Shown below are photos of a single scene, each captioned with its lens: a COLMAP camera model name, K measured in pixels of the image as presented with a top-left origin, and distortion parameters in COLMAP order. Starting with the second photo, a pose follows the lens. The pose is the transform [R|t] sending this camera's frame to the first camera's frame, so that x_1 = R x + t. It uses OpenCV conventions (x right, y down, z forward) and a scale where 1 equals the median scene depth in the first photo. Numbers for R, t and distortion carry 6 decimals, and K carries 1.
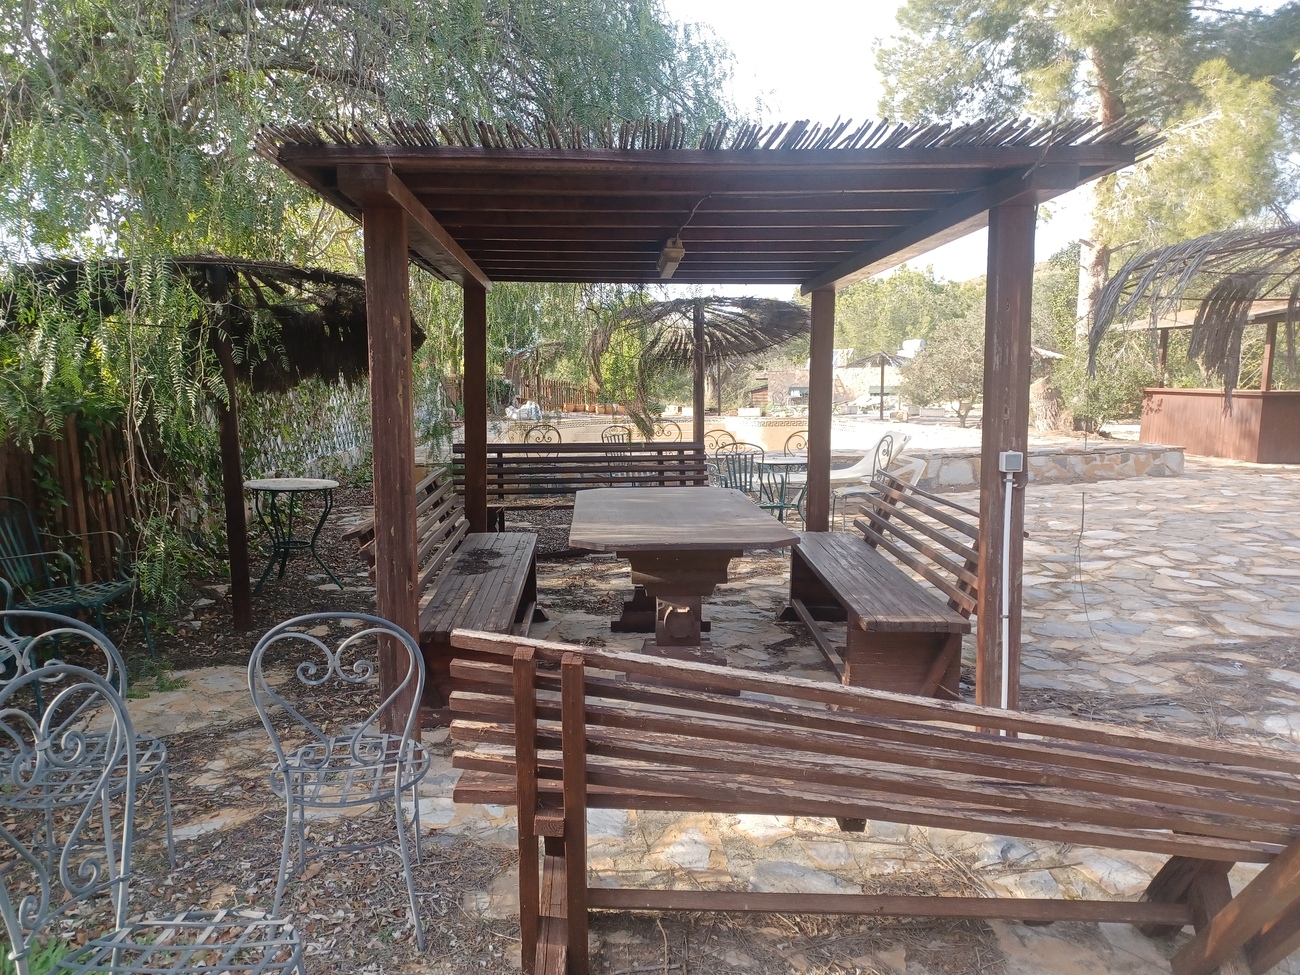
lens RADIAL K [[956.1, 0, 645.7], [0, 956.1, 488.6], [0, 0, 1]] dist [0.043607, 0.000711]
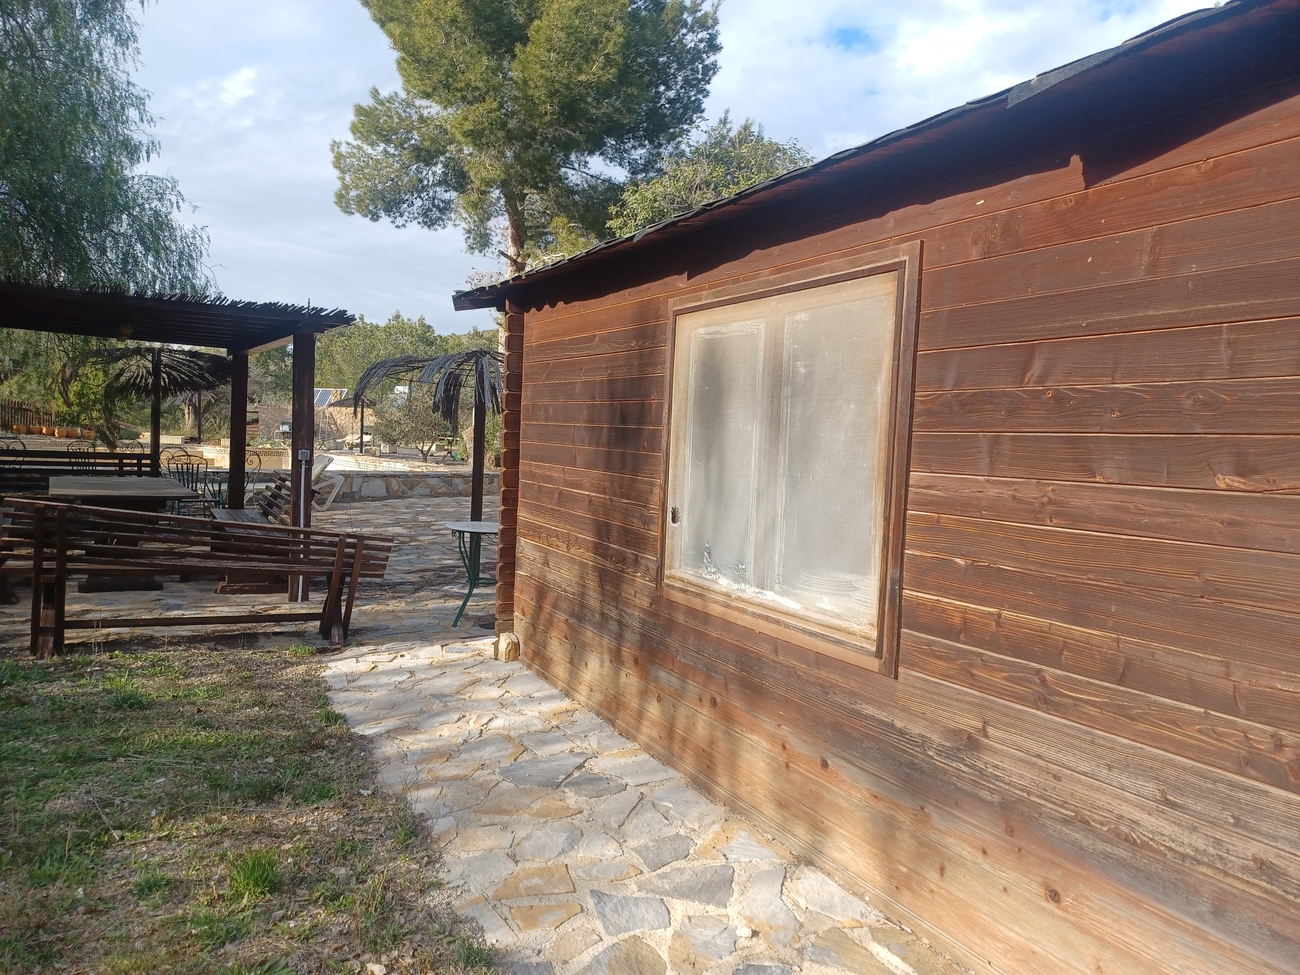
lens RADIAL K [[956.1, 0, 645.6], [0, 956.1, 499.8], [0, 0, 1]] dist [0.043607, 0.000711]
pose [[0.878249, 0.018392, 0.477849, 0.007601], [-0.002969, 0.999451, -0.033010, 0.032989], [-0.478194, 0.027572, 0.877821, -0.286691]]
